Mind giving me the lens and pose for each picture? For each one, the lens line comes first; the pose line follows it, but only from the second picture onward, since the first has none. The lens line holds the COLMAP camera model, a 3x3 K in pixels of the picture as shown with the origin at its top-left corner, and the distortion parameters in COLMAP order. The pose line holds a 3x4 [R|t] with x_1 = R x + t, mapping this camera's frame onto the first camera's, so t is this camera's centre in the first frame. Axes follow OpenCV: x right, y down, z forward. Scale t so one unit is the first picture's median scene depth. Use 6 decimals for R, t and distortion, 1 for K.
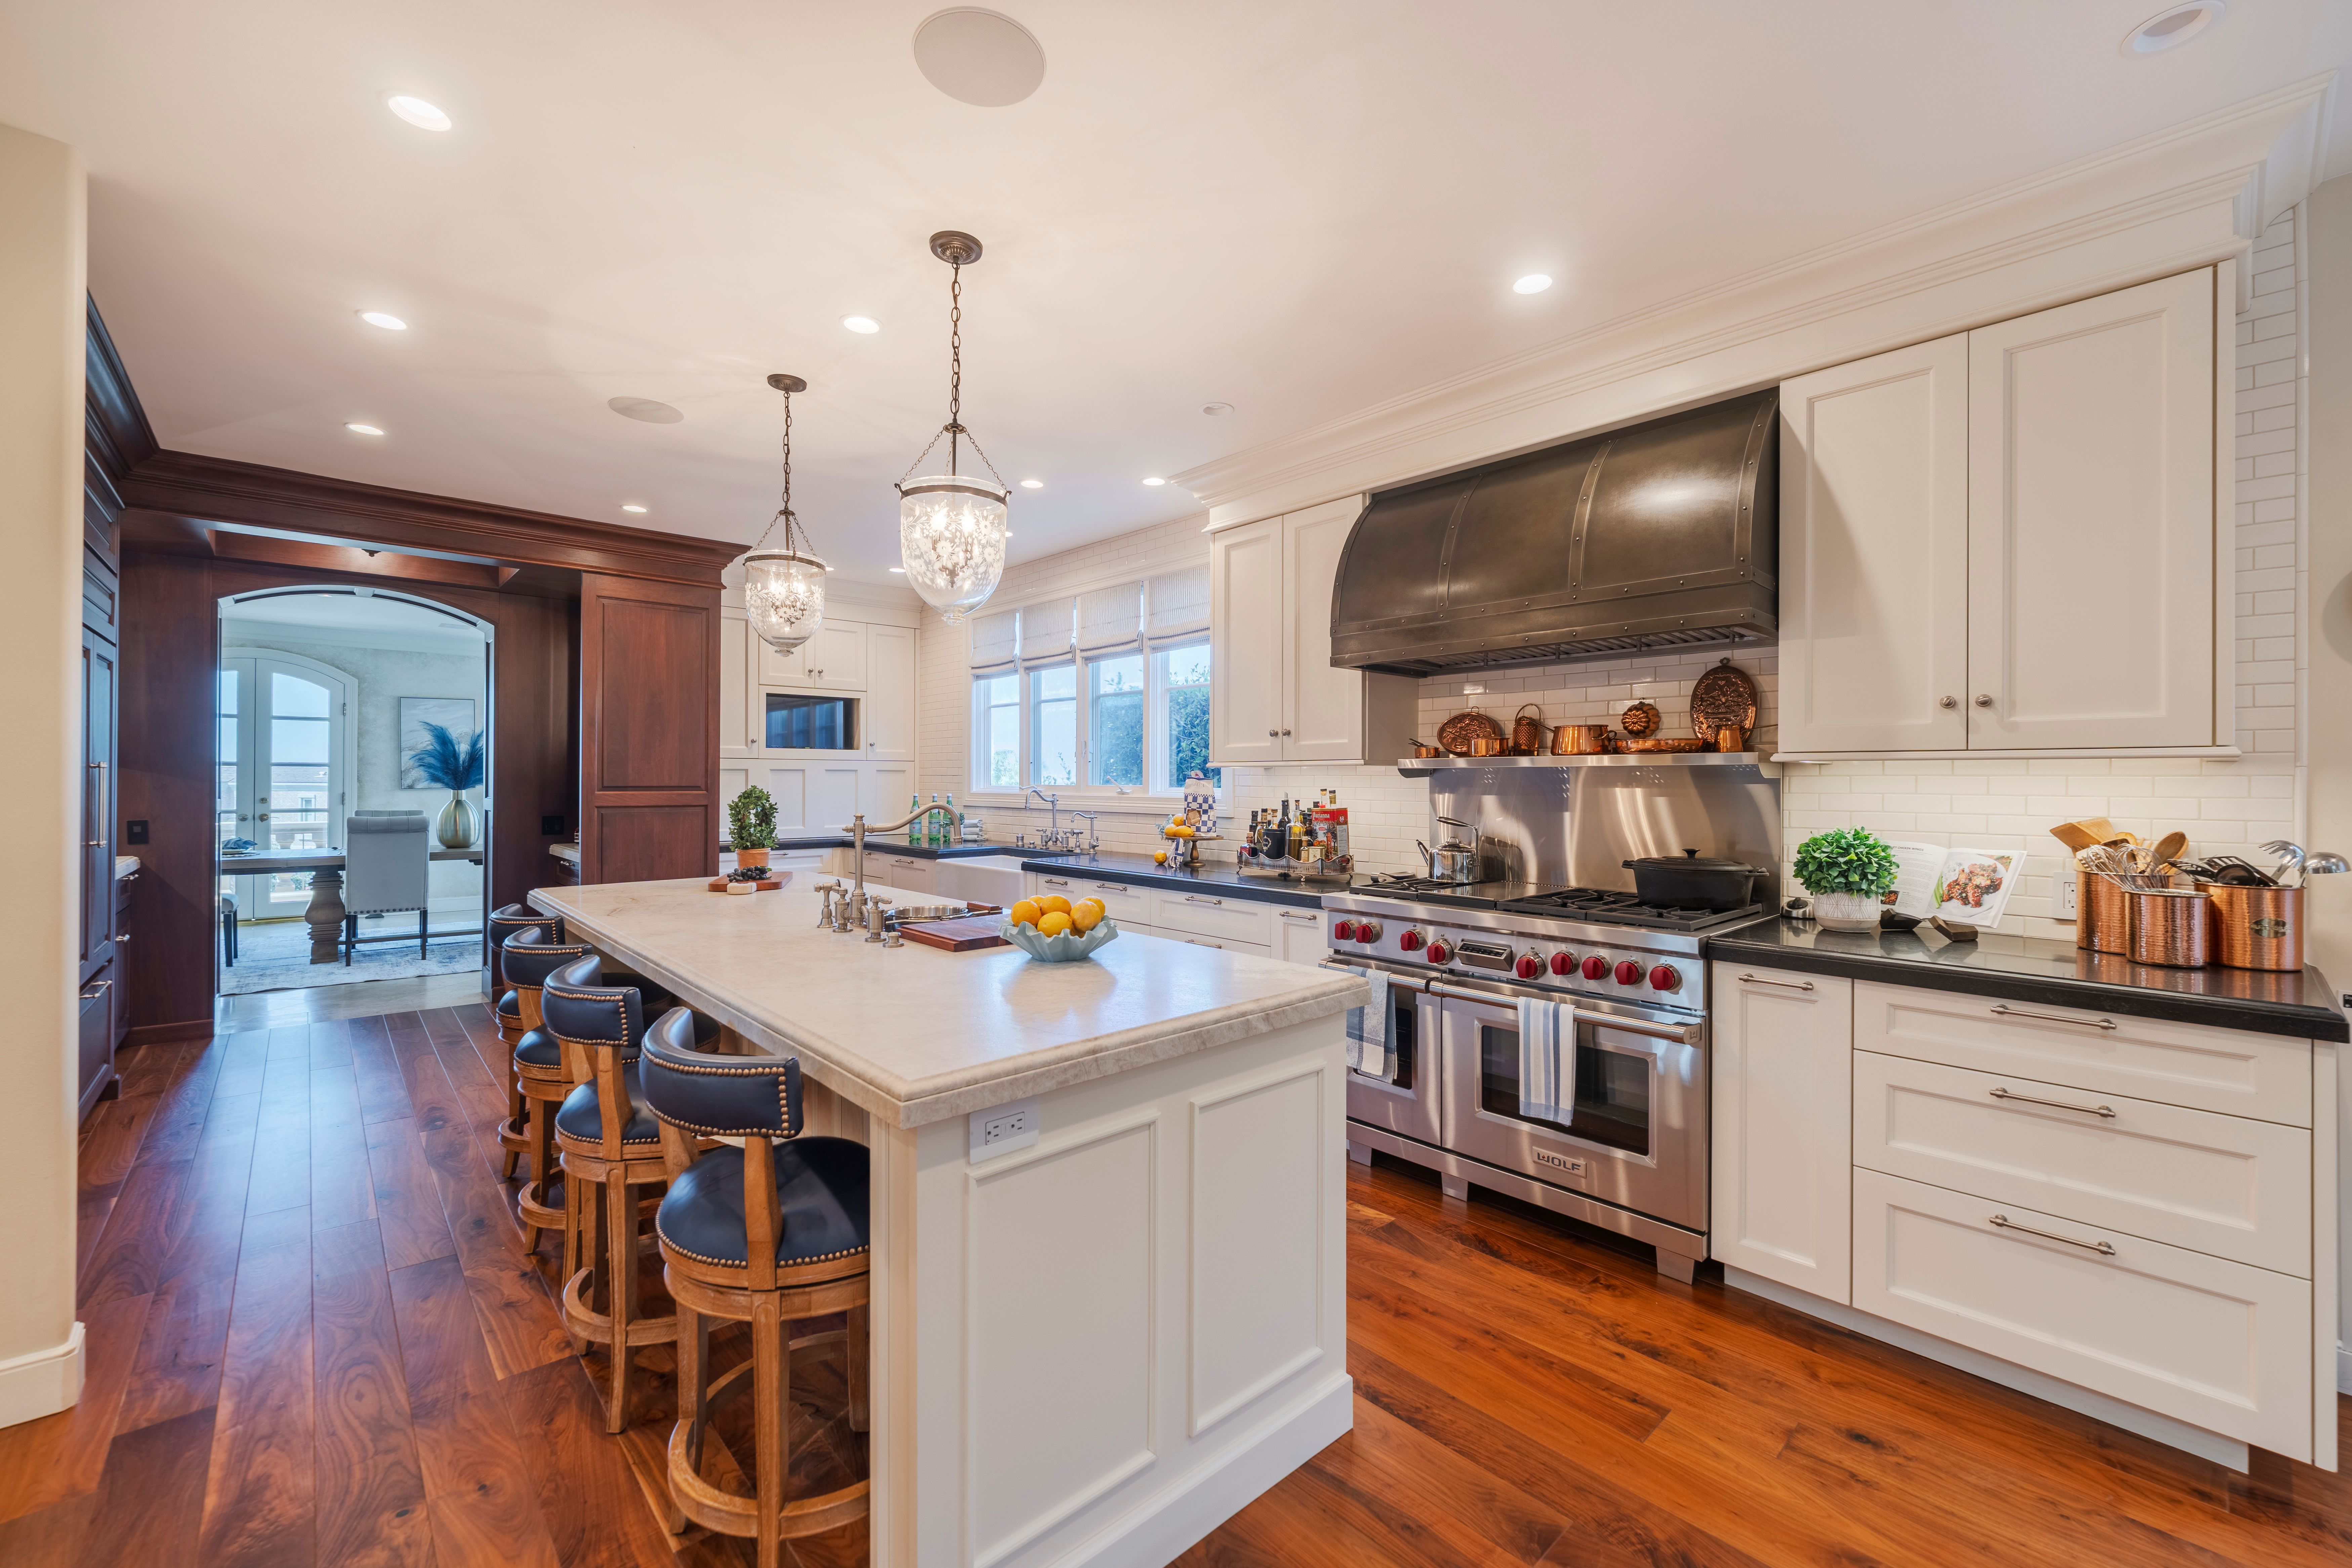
lens RADIAL K [[954.4, 0, 1186.2], [0, 954.4, 769.7], [0, 0, 1]] dist [-0.000916, -0.000332]
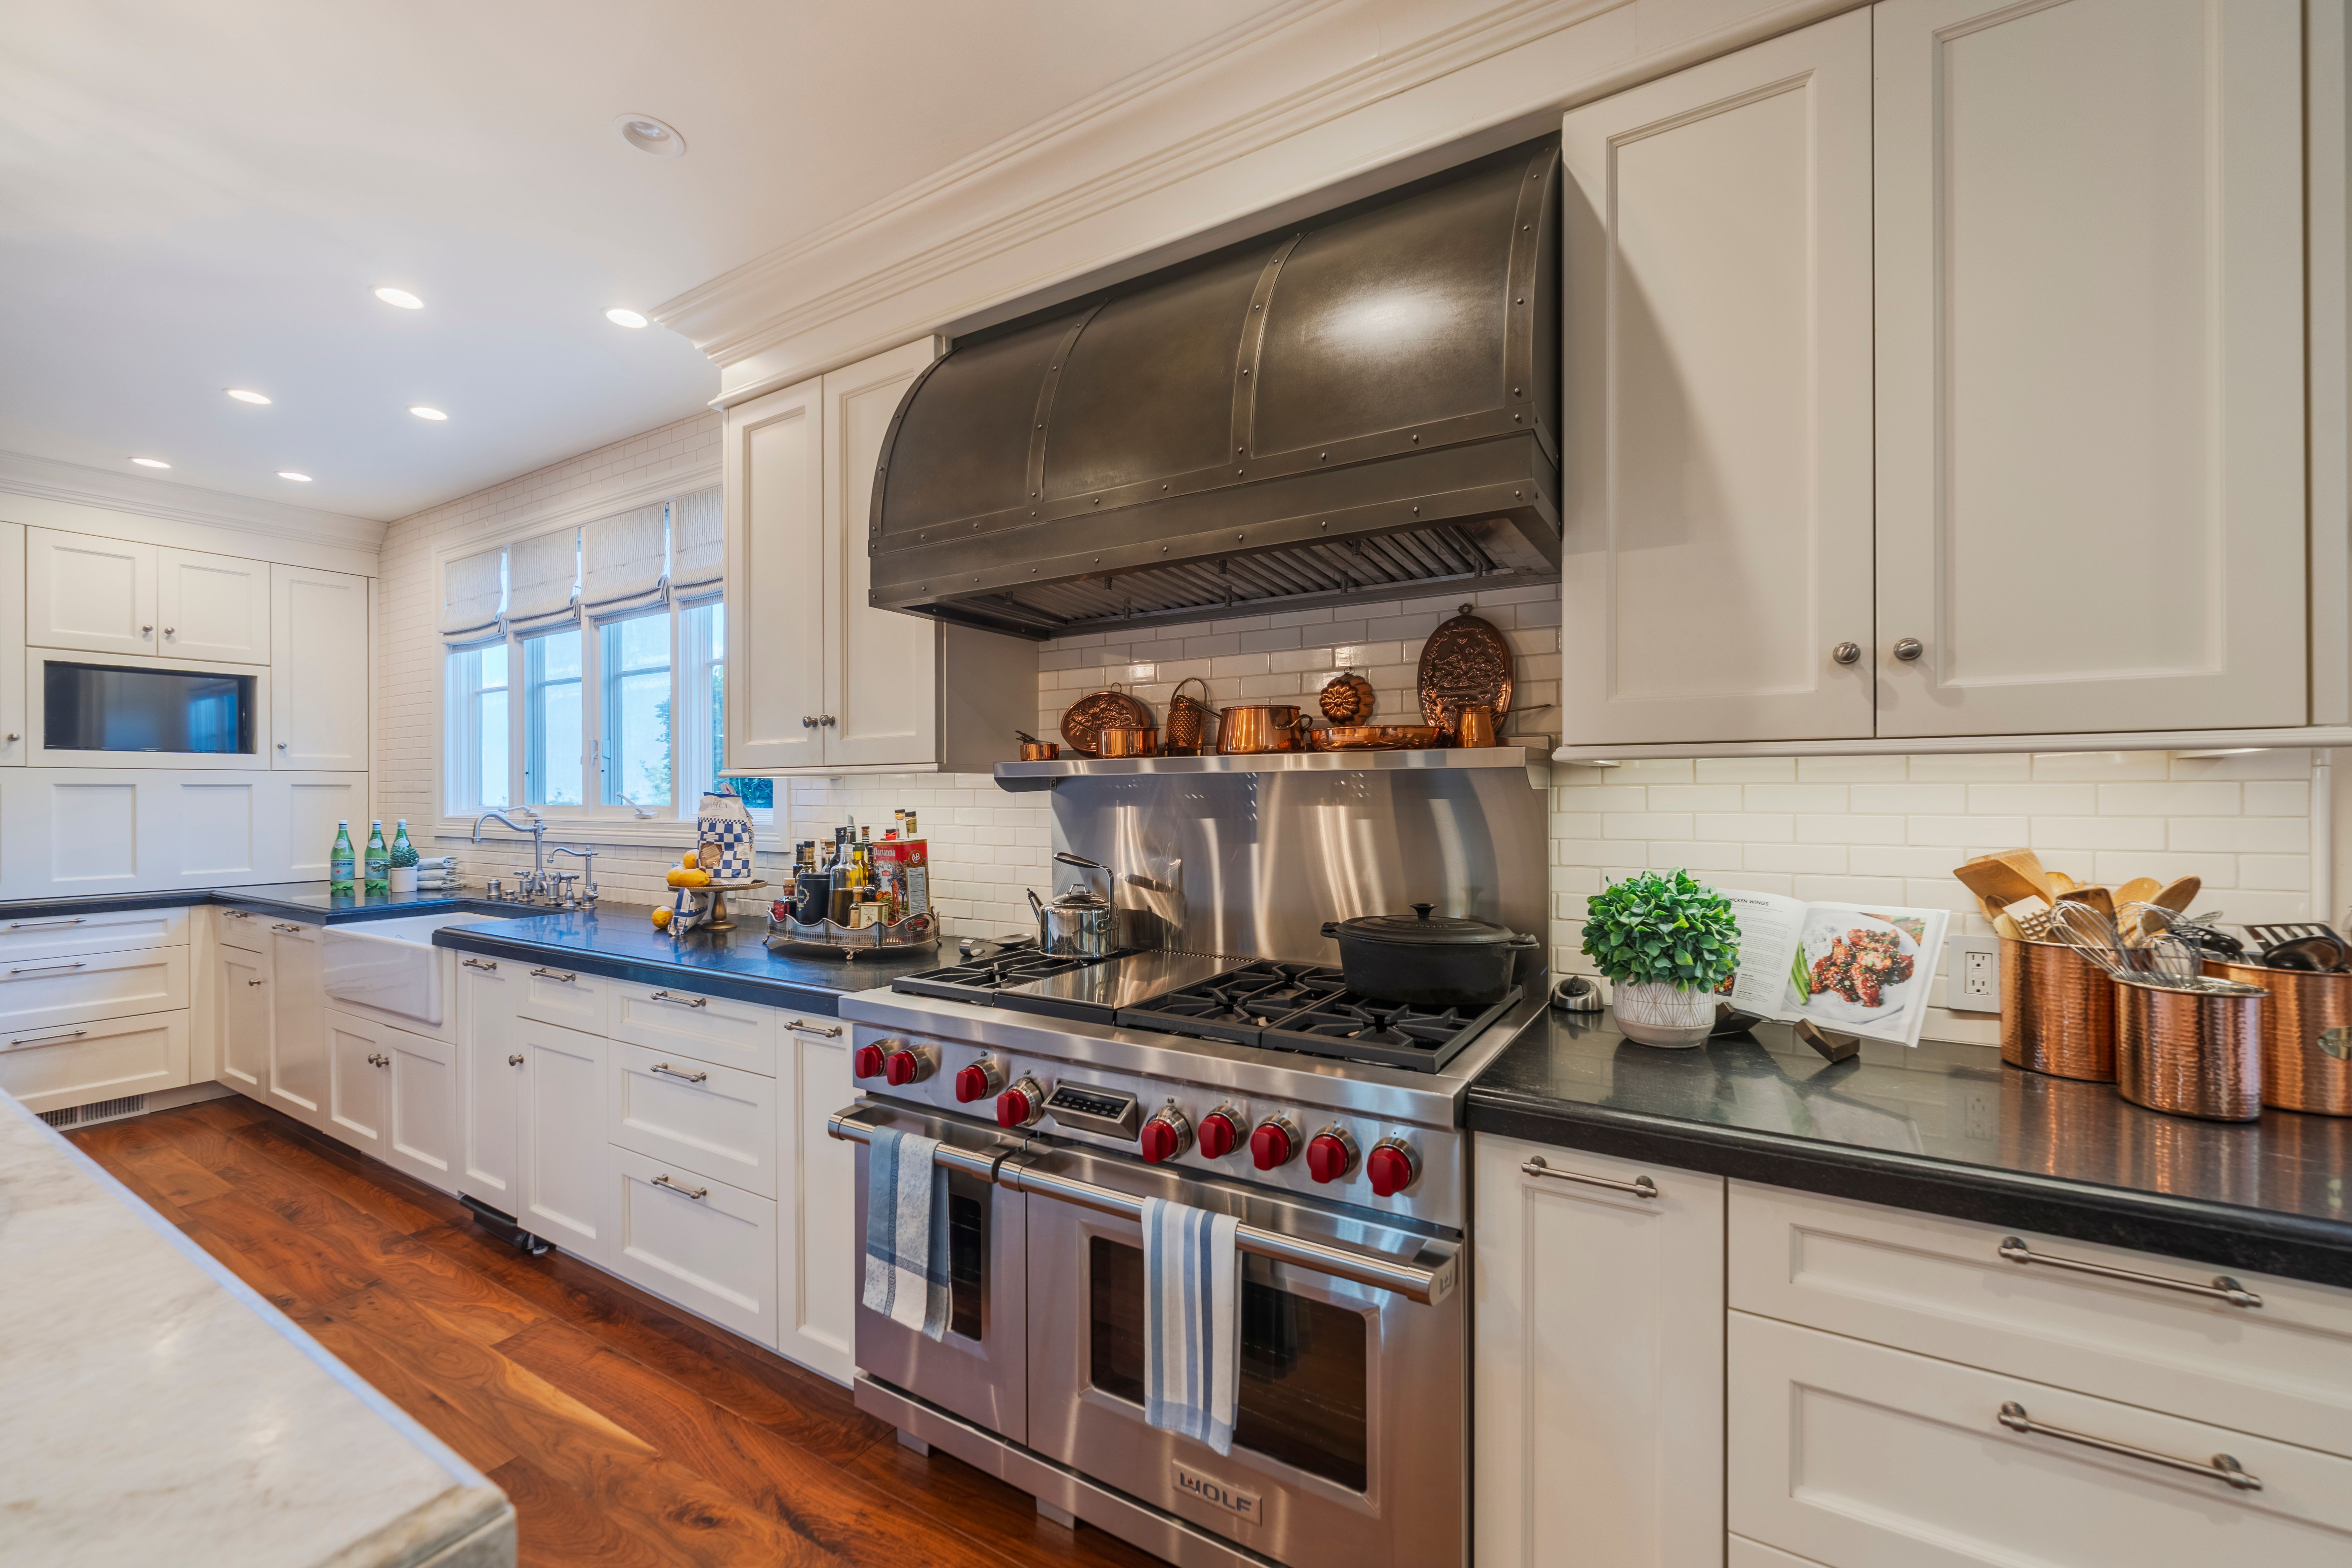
lens RADIAL K [[954.4, 0, 1181.8], [0, 954.4, 771.8], [0, 0, 1]] dist [-0.000916, -0.000332]
pose [[0.962024, 0.001080, 0.272962, 0.204873], [0.002663, 0.999907, -0.013339, 0.004633], [-0.272951, 0.013559, 0.961932, 0.436353]]
